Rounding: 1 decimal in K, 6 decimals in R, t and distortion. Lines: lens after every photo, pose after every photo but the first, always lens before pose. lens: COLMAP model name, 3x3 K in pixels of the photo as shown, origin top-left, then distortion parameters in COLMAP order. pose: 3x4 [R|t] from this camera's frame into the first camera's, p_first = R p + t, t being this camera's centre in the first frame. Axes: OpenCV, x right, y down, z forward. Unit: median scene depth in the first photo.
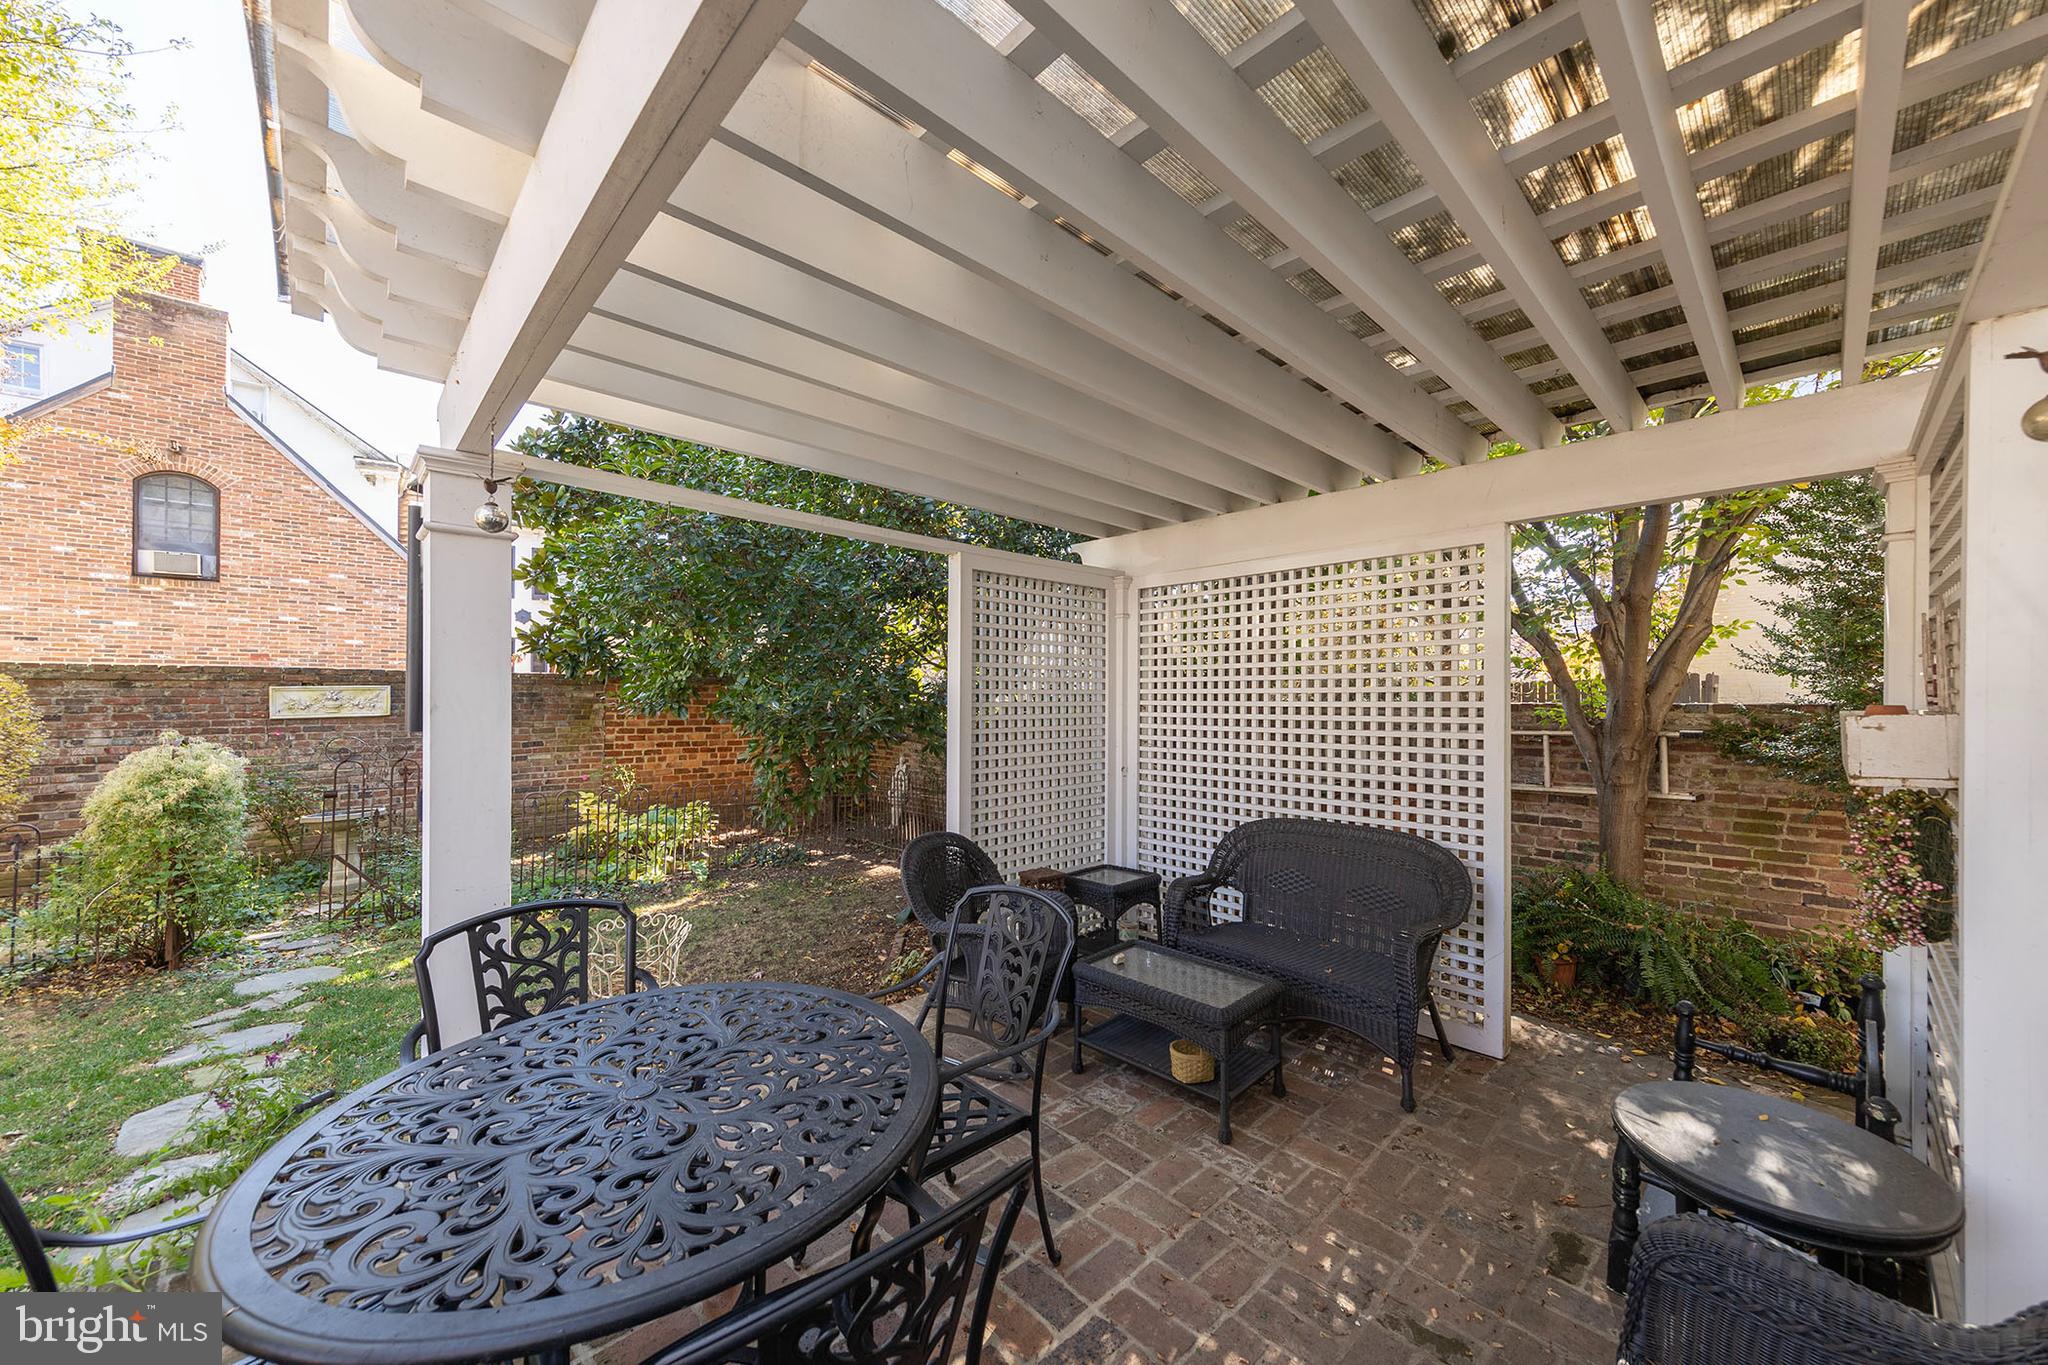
lens RADIAL K [[742.5, 0, 1028.2], [0, 742.5, 708.2], [0, 0, 1]] dist [0.000918, 0.000103]
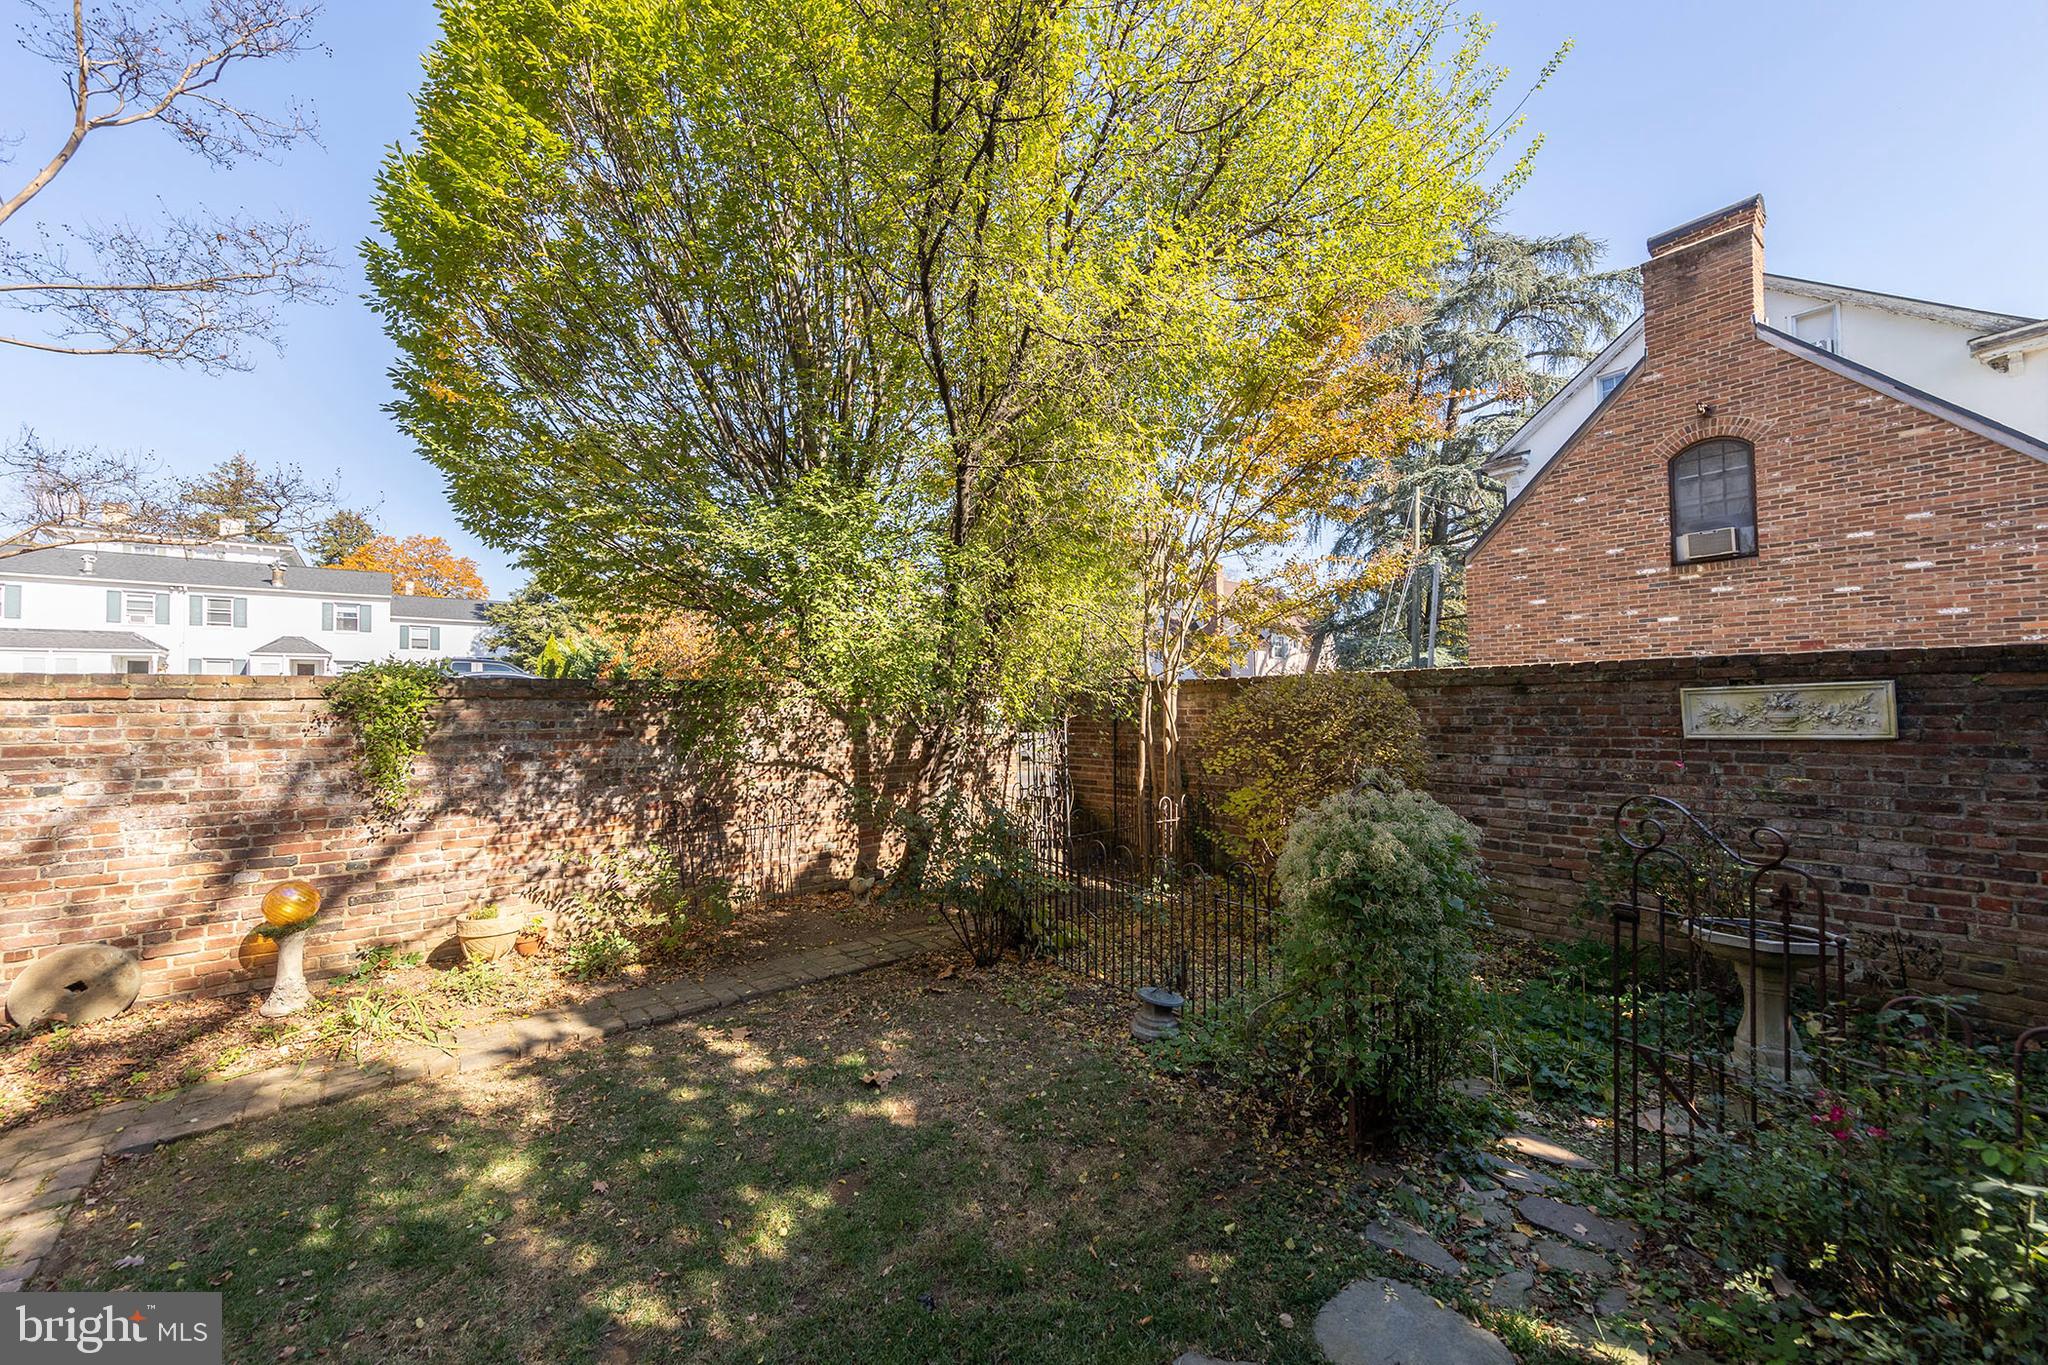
lens RADIAL K [[786.0, 0, 1024.4], [0, 786.0, 672.2], [0, 0, 1]] dist [0.001874, 0.000262]
pose [[-0.090476, -0.040690, -0.995067, -0.178390], [0.000019, 0.999165, -0.040859, -0.008981], [0.995899, -0.003716, -0.090399, 0.299964]]
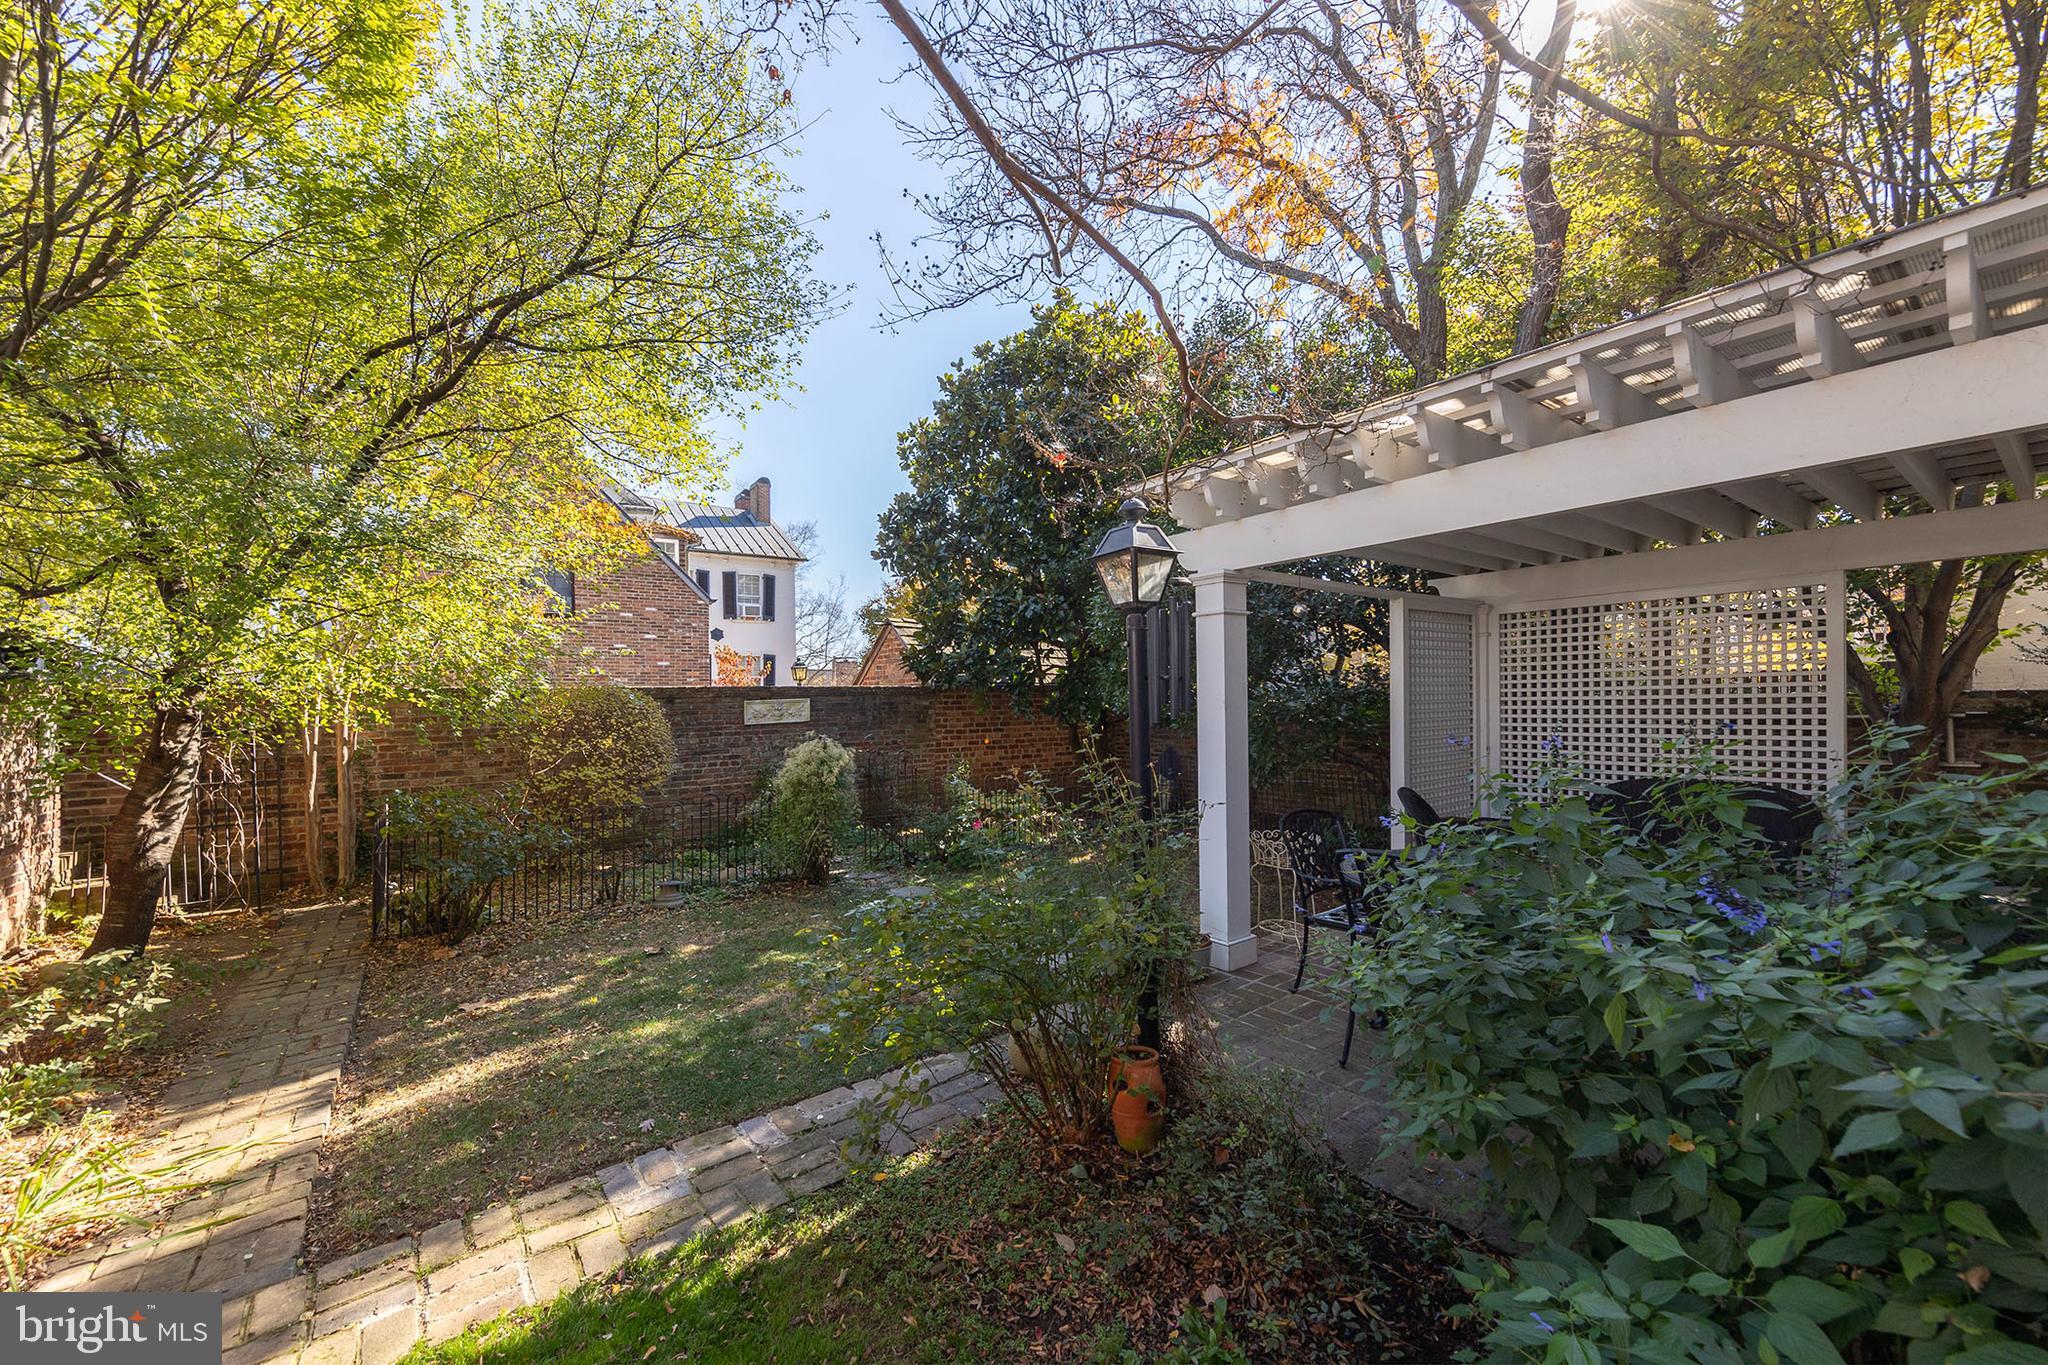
lens RADIAL K [[774.6, 0, 1020.0], [0, 774.6, 722.3], [0, 0, 1]] dist [0.001152, 0.000021]
pose [[0.990774, -0.016153, -0.134559, -0.205853], [0.018344, 0.999718, 0.015064, -0.000900], [0.134278, -0.017393, 0.990791, -0.199729]]
